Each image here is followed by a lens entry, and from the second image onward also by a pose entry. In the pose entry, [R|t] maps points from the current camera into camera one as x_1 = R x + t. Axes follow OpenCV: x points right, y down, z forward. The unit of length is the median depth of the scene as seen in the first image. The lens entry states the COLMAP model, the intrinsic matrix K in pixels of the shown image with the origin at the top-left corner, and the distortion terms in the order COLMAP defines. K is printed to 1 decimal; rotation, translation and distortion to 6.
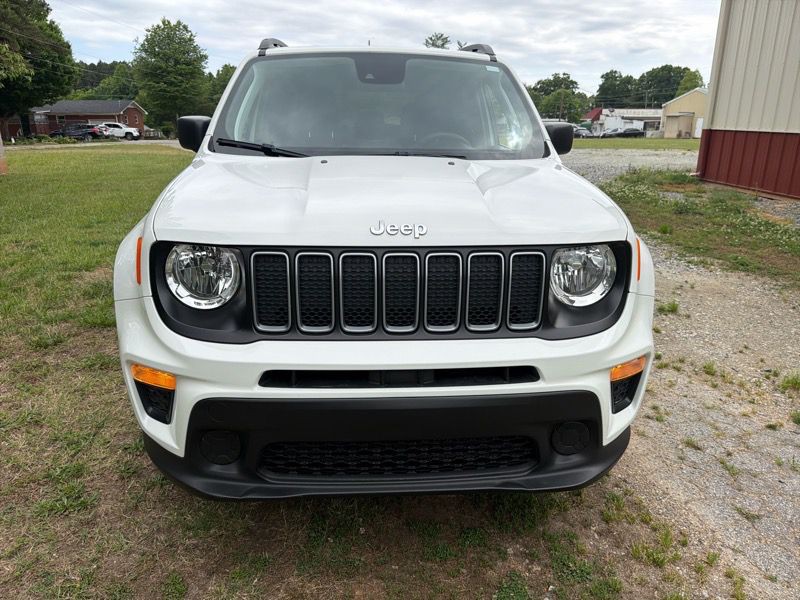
lens RADIAL K [[571.8, 0, 398.9], [0, 571.8, 291.9], [0, 0, 1]] dist [0.023457, -0.035688]
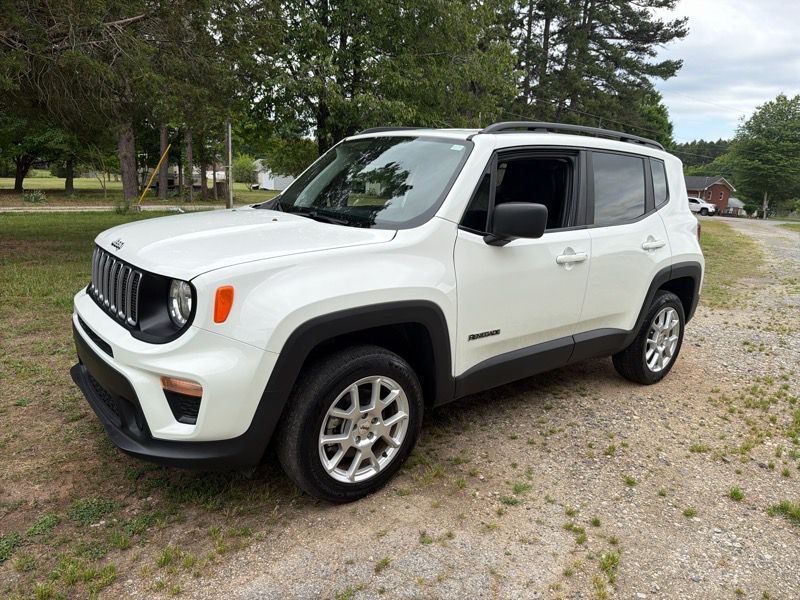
lens RADIAL K [[571.8, 0, 403.3], [0, 571.8, 300.3], [0, 0, 1]] dist [0.023457, -0.035688]
pose [[0.572413, 0.197694, -0.795776, 0.483080], [-0.283553, 0.958349, 0.034118, -0.066182], [0.769377, 0.206115, 0.604629, 0.176580]]
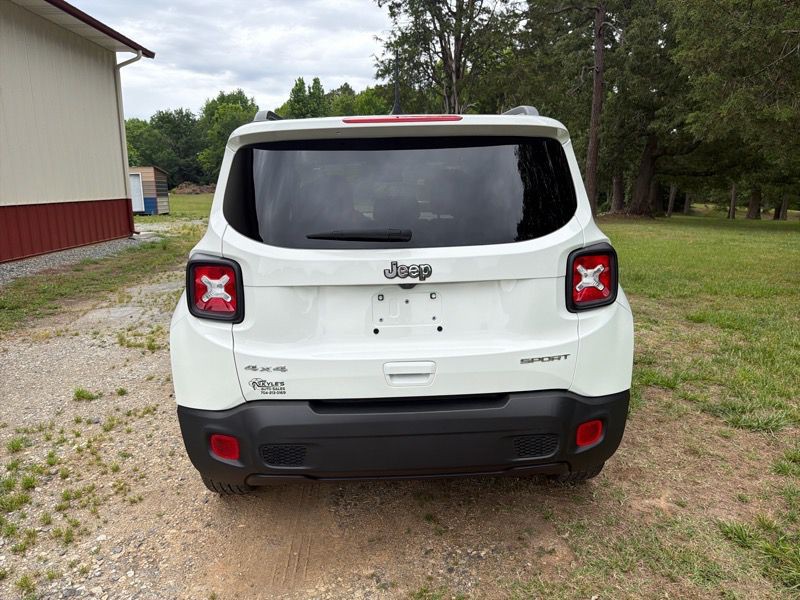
lens RADIAL K [[571.8, 0, 402.2], [0, 571.8, 300.4], [0, 0, 1]] dist [0.023457, -0.035688]
pose [[-0.999149, -0.001149, 0.041232, -0.070428], [0.018939, 0.875239, 0.483319, -0.402813], [-0.036643, 0.483689, -0.874473, 1.241682]]
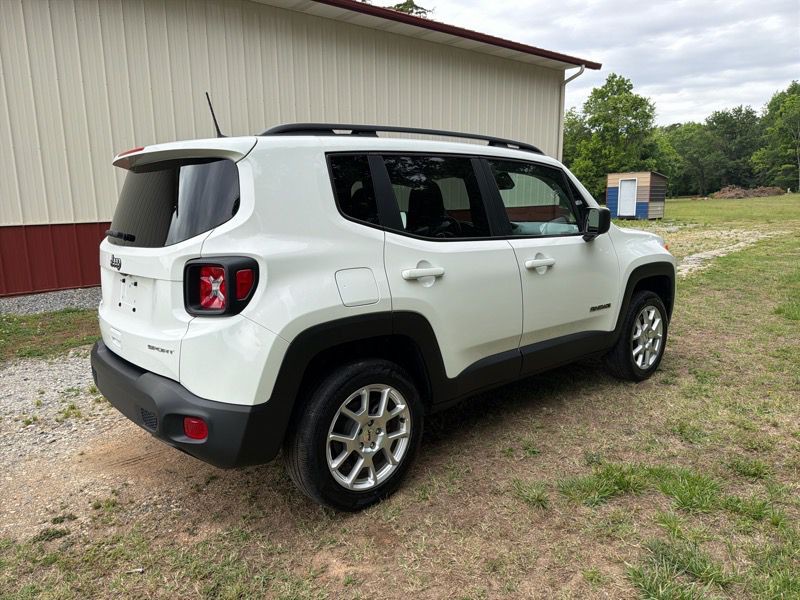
lens RADIAL K [[571.8, 0, 387.5], [0, 571.8, 290.6], [0, 0, 1]] dist [0.023457, -0.035688]
pose [[-0.586032, -0.123926, 0.800755, -0.551359], [0.258412, 0.908050, 0.329649, -0.331193], [-0.767978, 0.400110, -0.500122, 1.013502]]
